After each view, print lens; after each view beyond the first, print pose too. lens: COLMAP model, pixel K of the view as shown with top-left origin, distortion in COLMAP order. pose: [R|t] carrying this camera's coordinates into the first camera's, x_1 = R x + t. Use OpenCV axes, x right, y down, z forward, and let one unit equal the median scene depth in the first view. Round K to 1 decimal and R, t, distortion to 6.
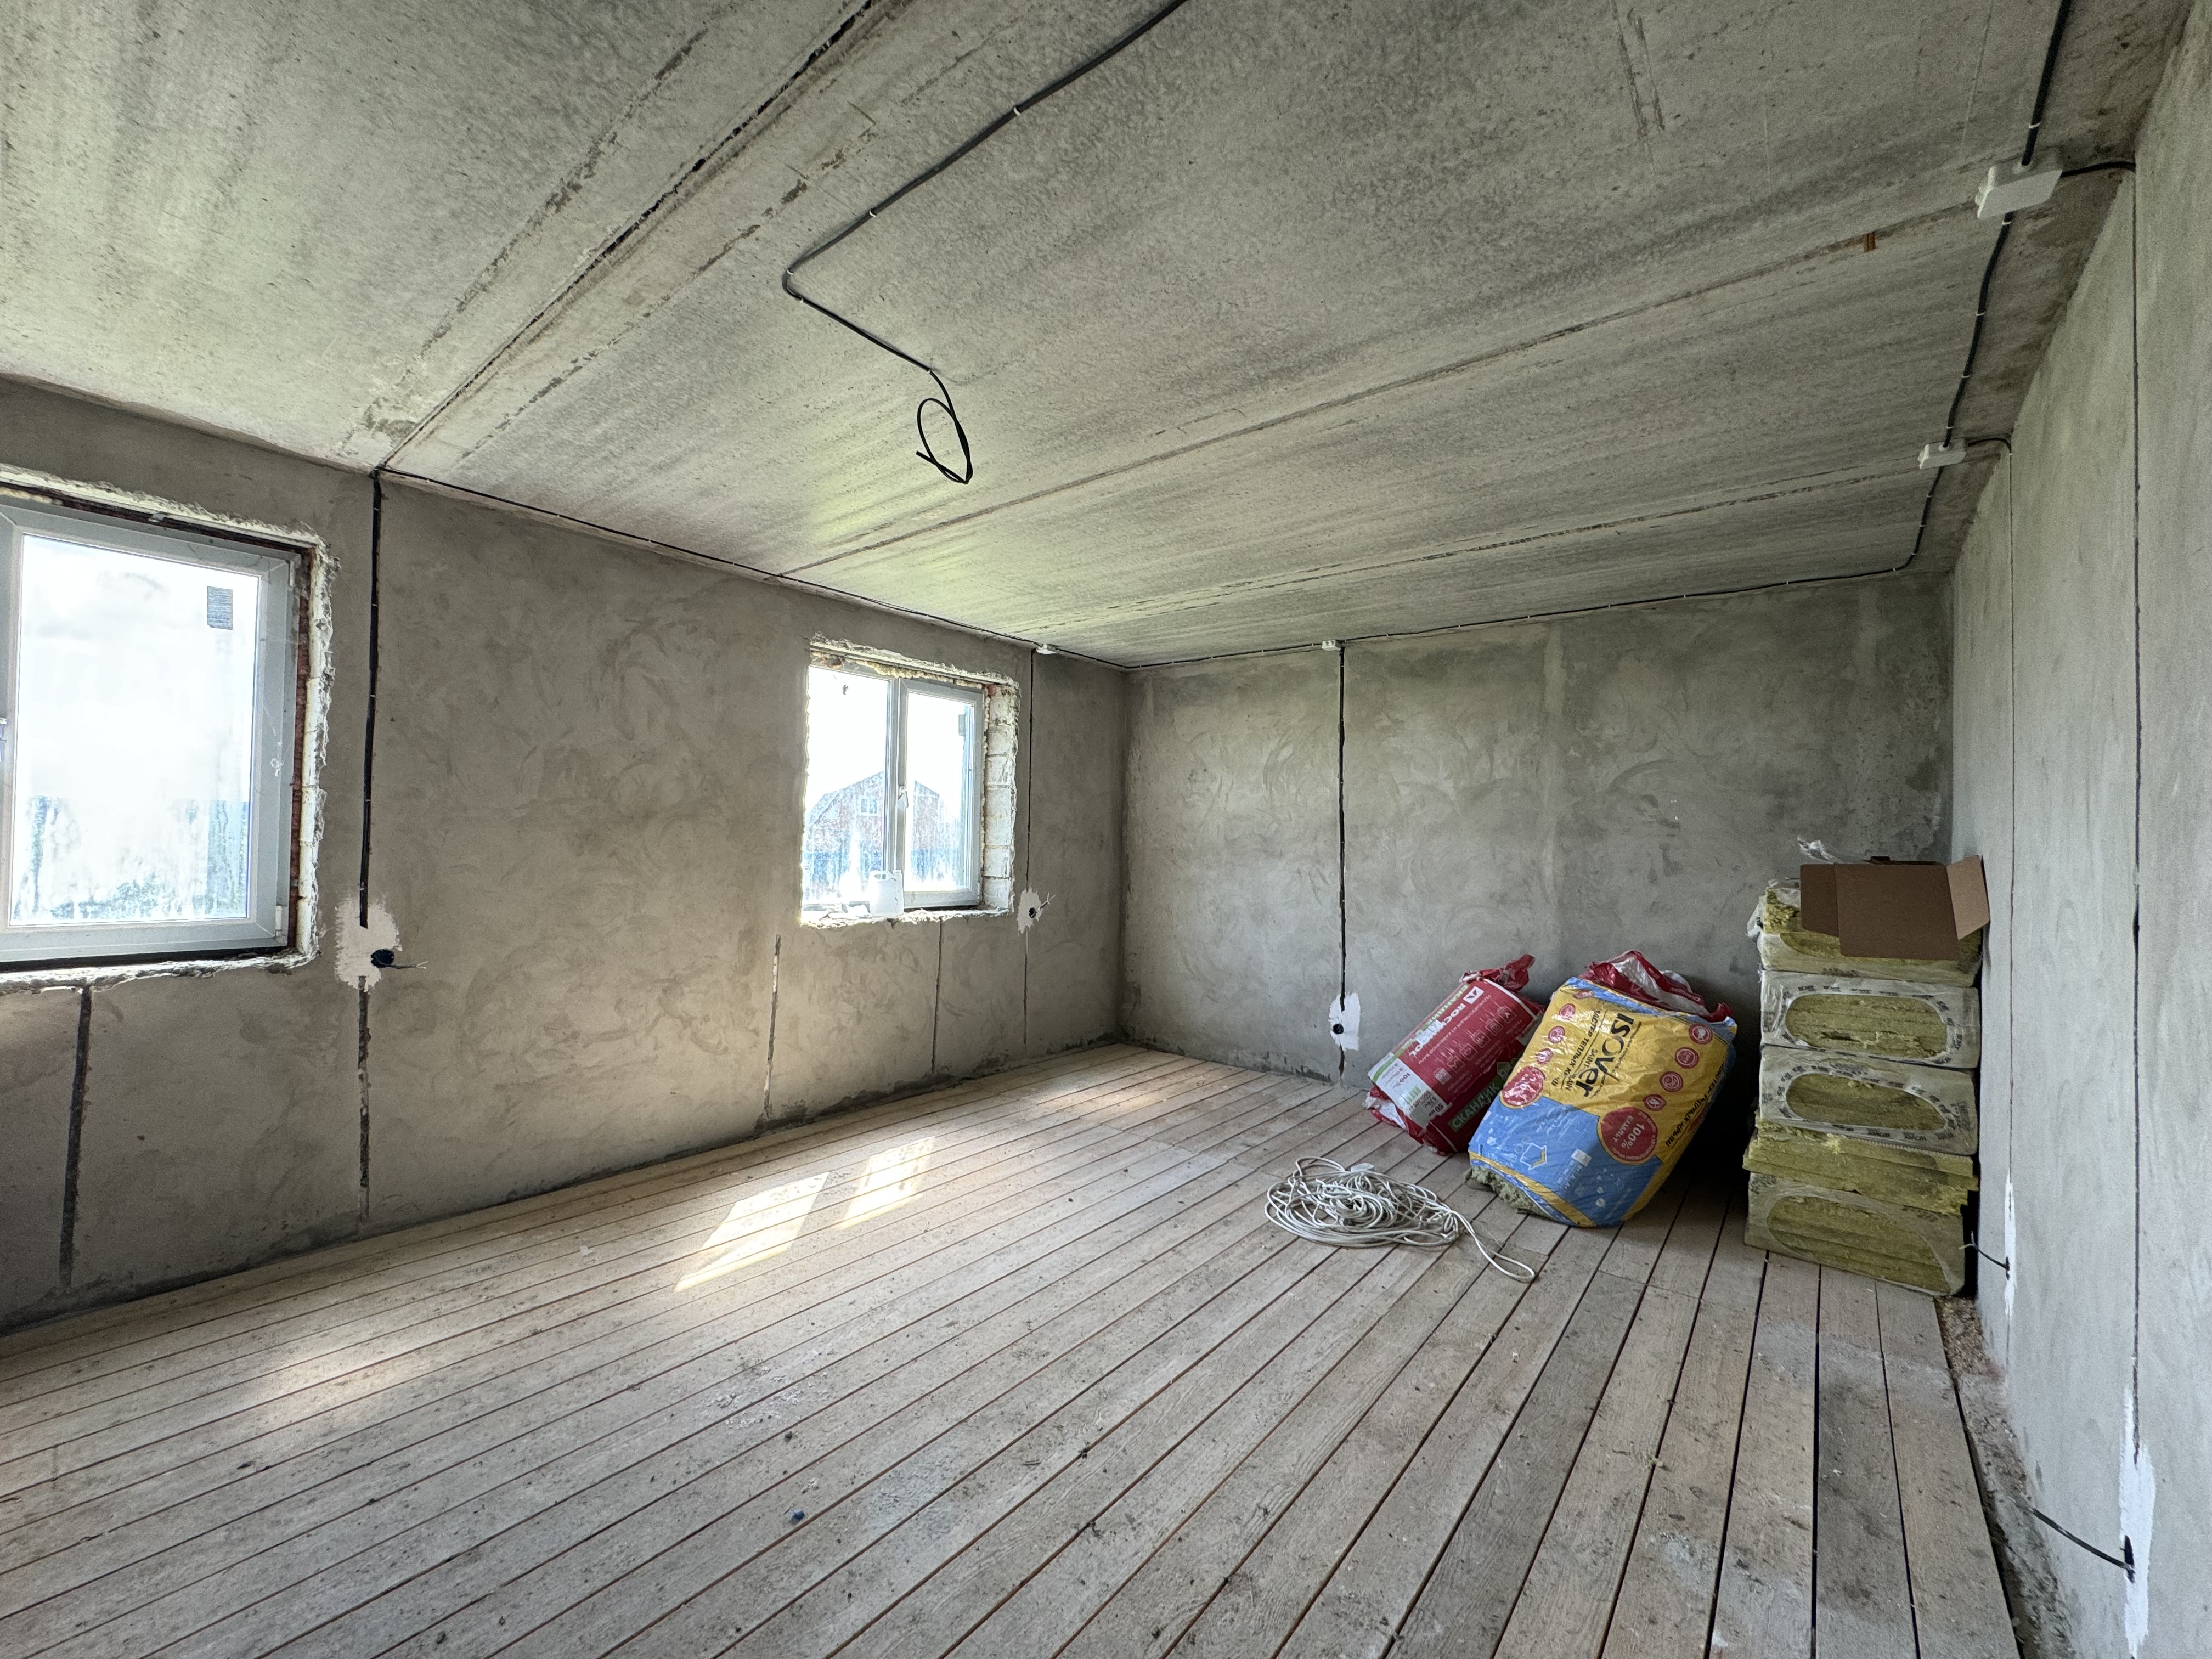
lens RADIAL K [[885.1, 0, 1110.3], [0, 885.1, 828.5], [0, 0, 1]] dist [-0.002389, 0.000969]
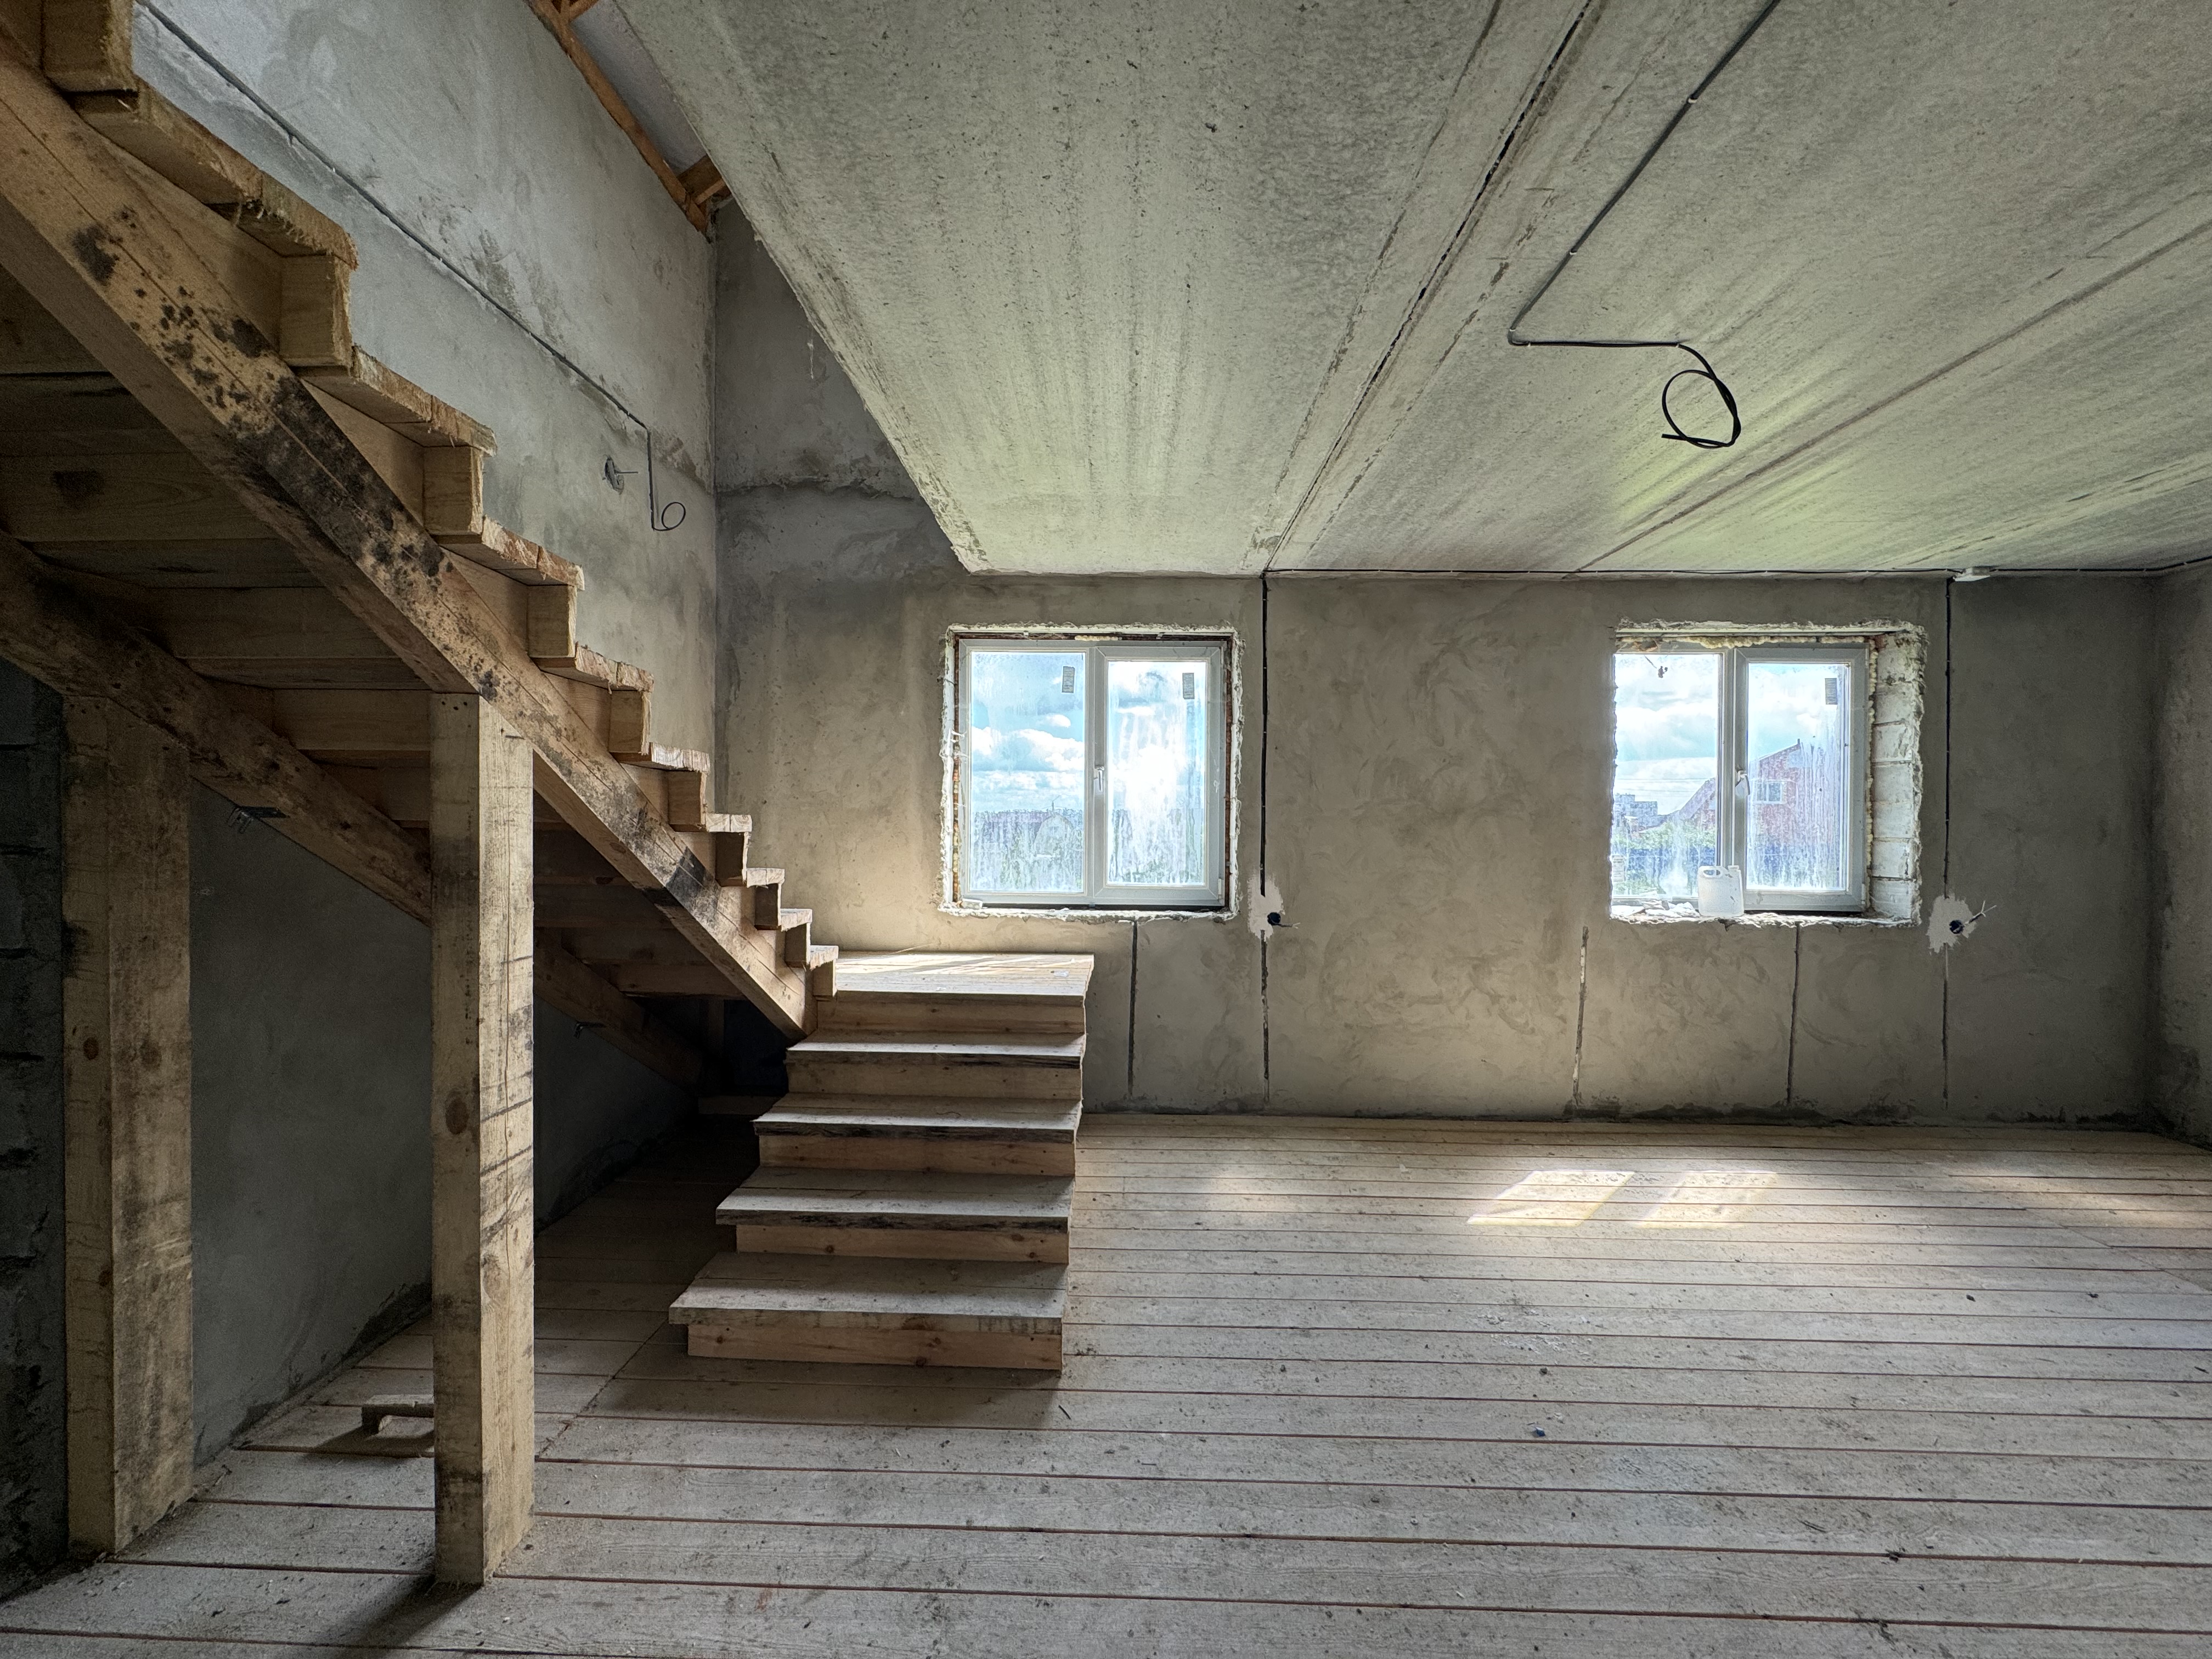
lens RADIAL K [[885.1, 0, 1101.5], [0, 885.1, 839.3], [0, 0, 1]] dist [-0.002389, 0.000969]
pose [[0.608867, -0.001425, -0.793271, 0.135729], [0.015981, 0.999817, 0.010471, 0.001929], [0.793111, -0.019053, 0.608779, -0.075329]]
